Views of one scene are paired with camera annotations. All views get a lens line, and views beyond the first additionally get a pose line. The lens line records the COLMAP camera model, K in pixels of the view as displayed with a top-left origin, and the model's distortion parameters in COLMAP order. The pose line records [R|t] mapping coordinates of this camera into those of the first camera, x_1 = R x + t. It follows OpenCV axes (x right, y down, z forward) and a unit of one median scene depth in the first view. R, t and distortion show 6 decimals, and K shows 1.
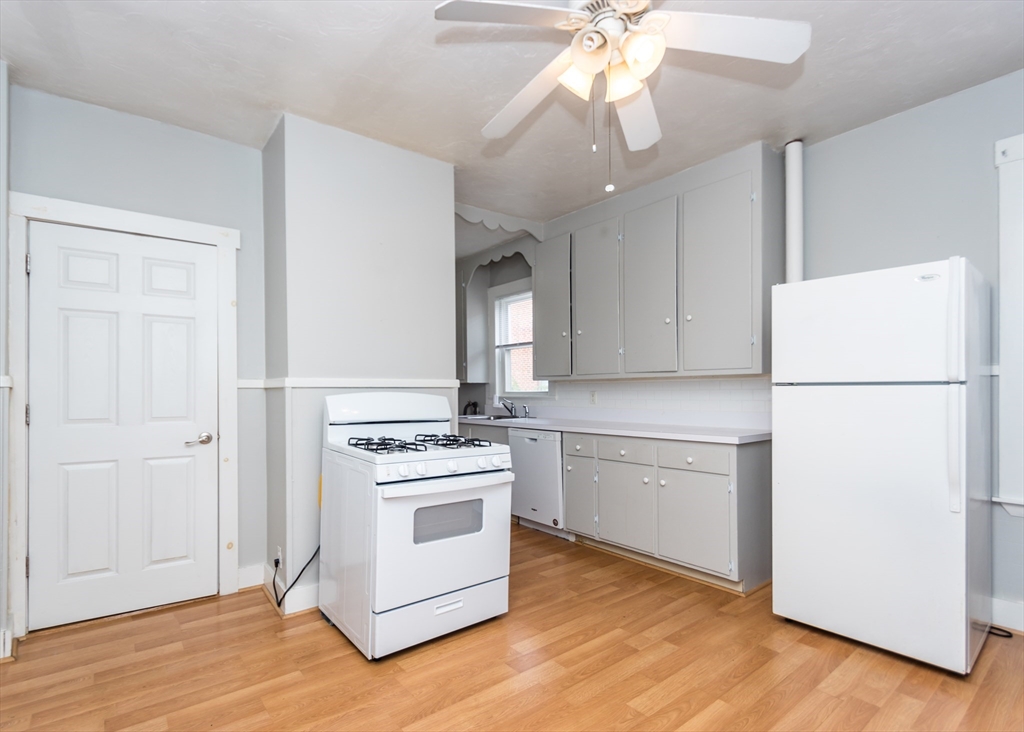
lens RADIAL K [[515.2, 0, 509.6], [0, 515.2, 369.4], [0, 0, 1]] dist [0.029492, -0.001542]
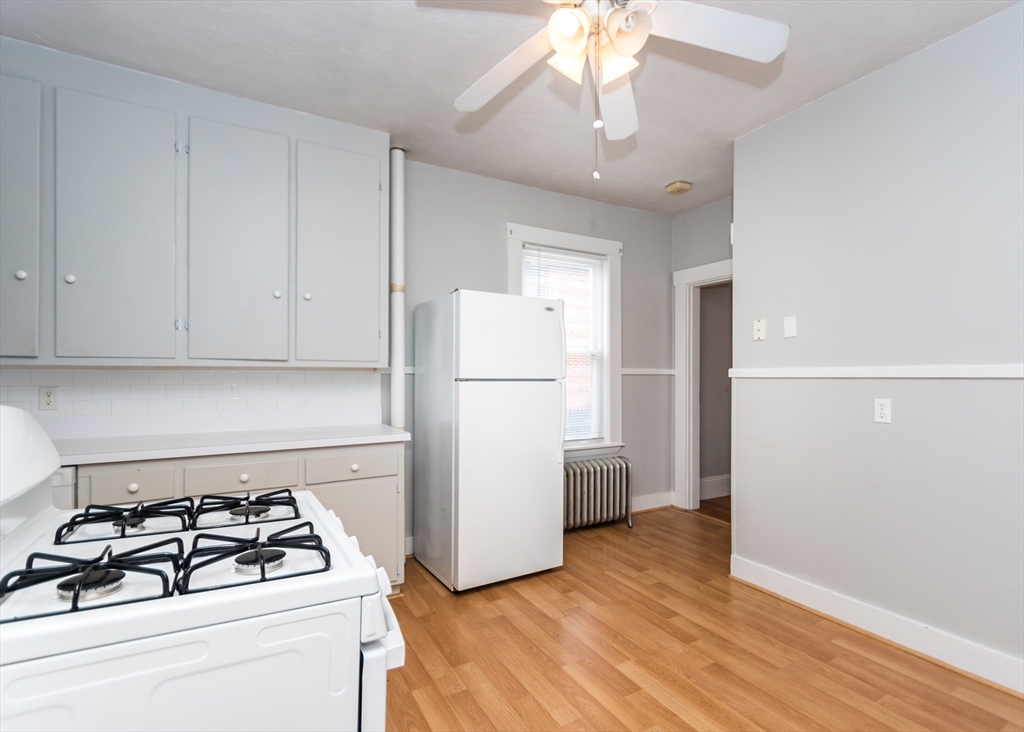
lens RADIAL K [[515.2, 0, 513.6], [0, 515.2, 368.3], [0, 0, 1]] dist [0.029492, -0.001542]
pose [[0.138530, 0.031356, 0.989862, -0.292055], [-0.035840, 0.999003, -0.026629, 0.017255], [-0.989710, -0.031787, 0.139516, 0.400745]]
